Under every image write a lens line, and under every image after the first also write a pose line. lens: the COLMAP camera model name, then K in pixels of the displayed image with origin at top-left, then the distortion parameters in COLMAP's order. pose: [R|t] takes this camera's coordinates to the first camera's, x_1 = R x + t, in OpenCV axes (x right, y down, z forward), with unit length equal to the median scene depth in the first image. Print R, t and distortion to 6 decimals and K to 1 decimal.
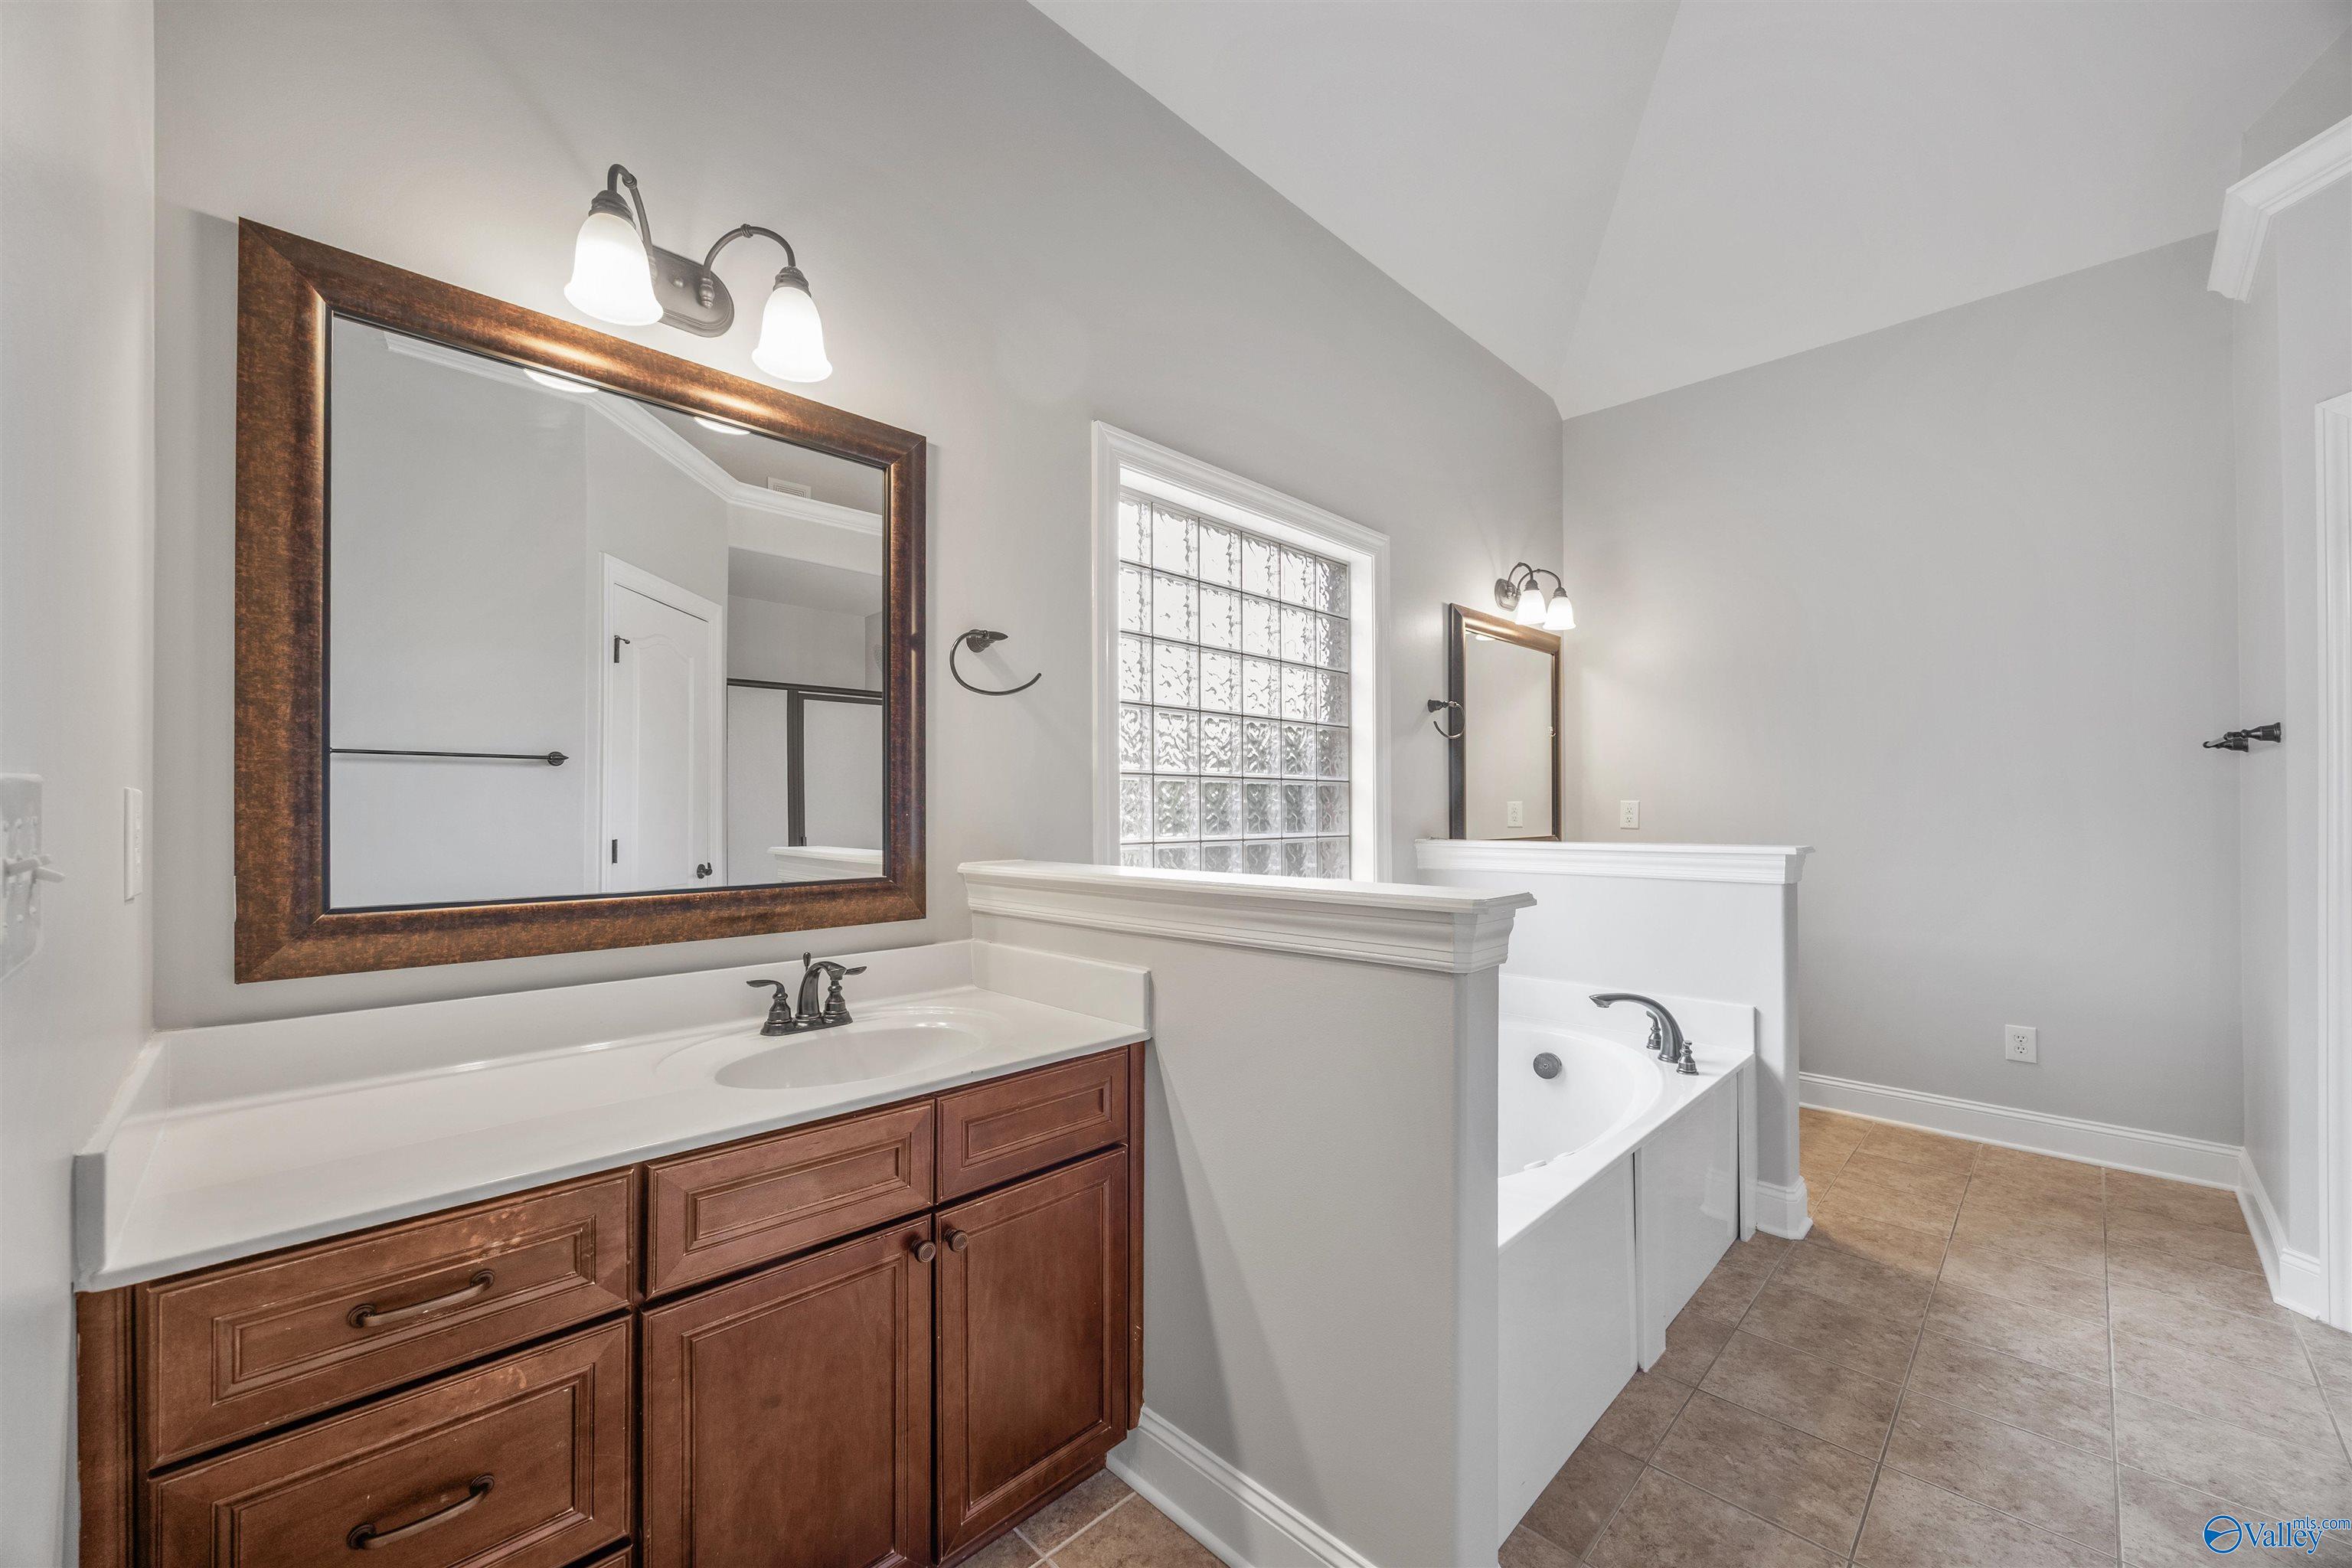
lens RADIAL K [[894.9, 0, 1174.1], [0, 894.9, 794.7], [0, 0, 1]] dist [0.003856, 0.000234]
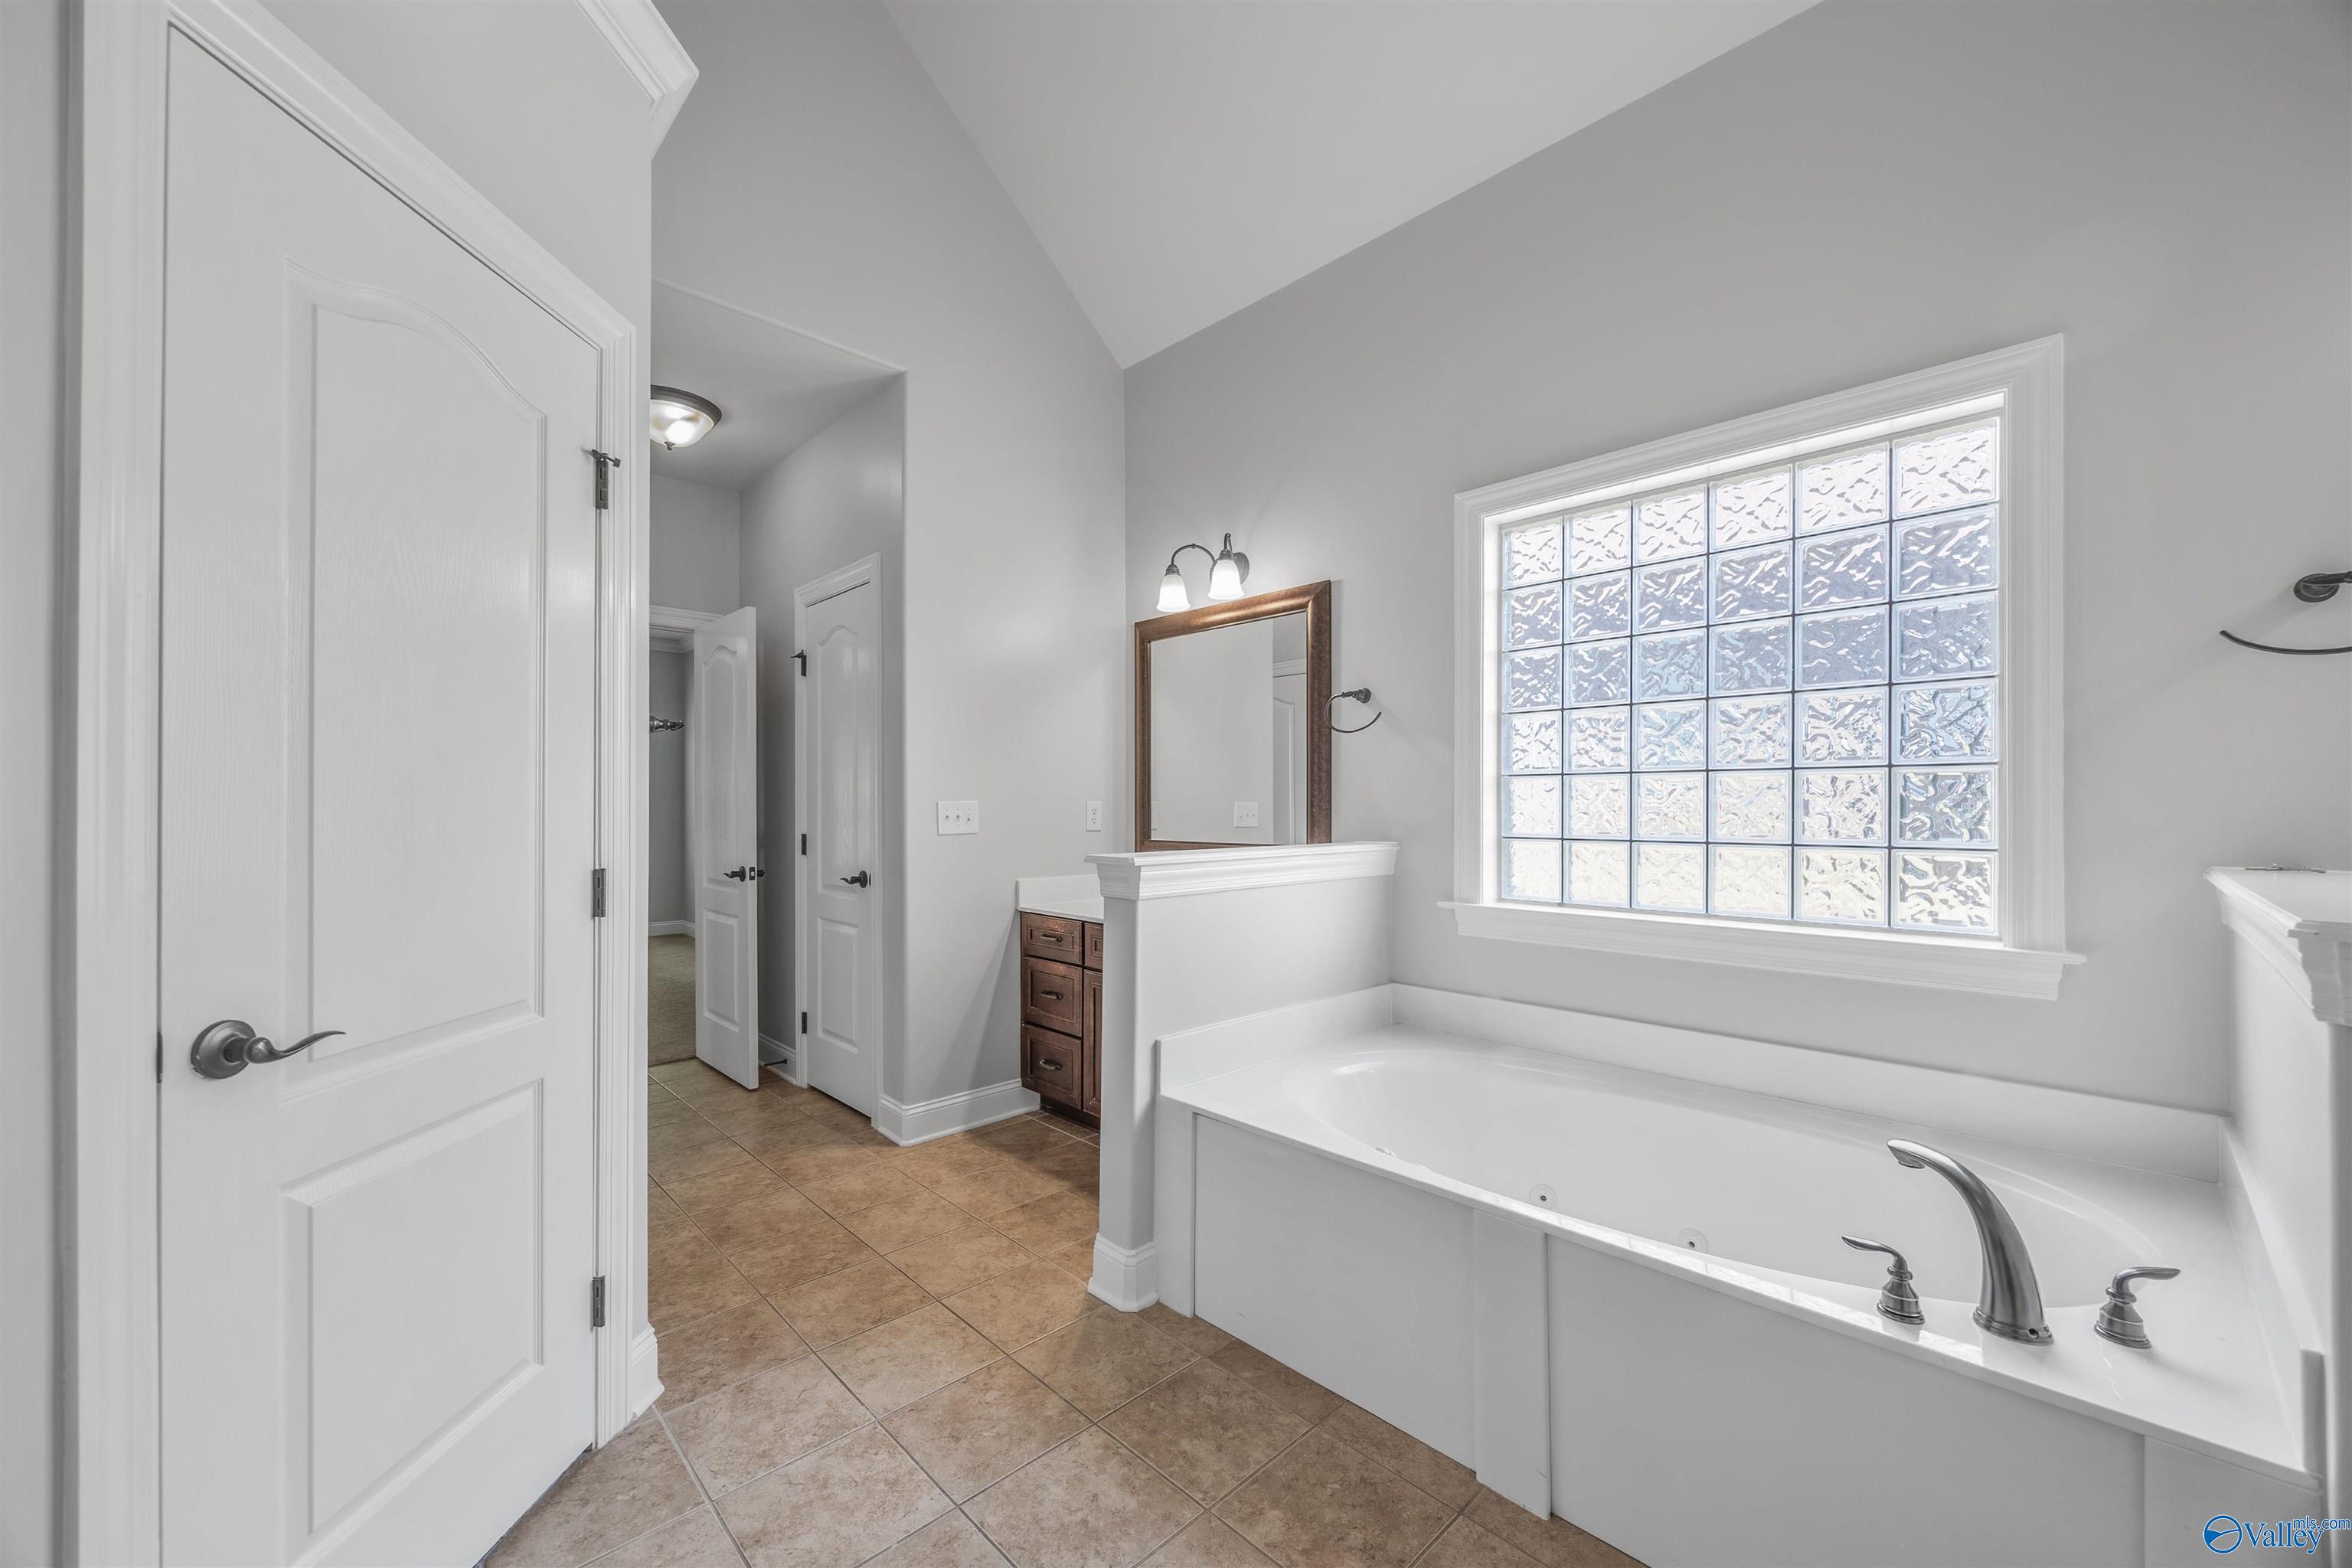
lens RADIAL K [[894.9, 0, 1174.1], [0, 894.9, 801.0], [0, 0, 1]] dist [0.003856, 0.000234]
pose [[-0.007010, -0.005549, -0.999960, 2.056088], [0.010751, 0.999926, -0.005624, 0.015381], [0.999918, -0.010790, -0.006950, 1.102966]]
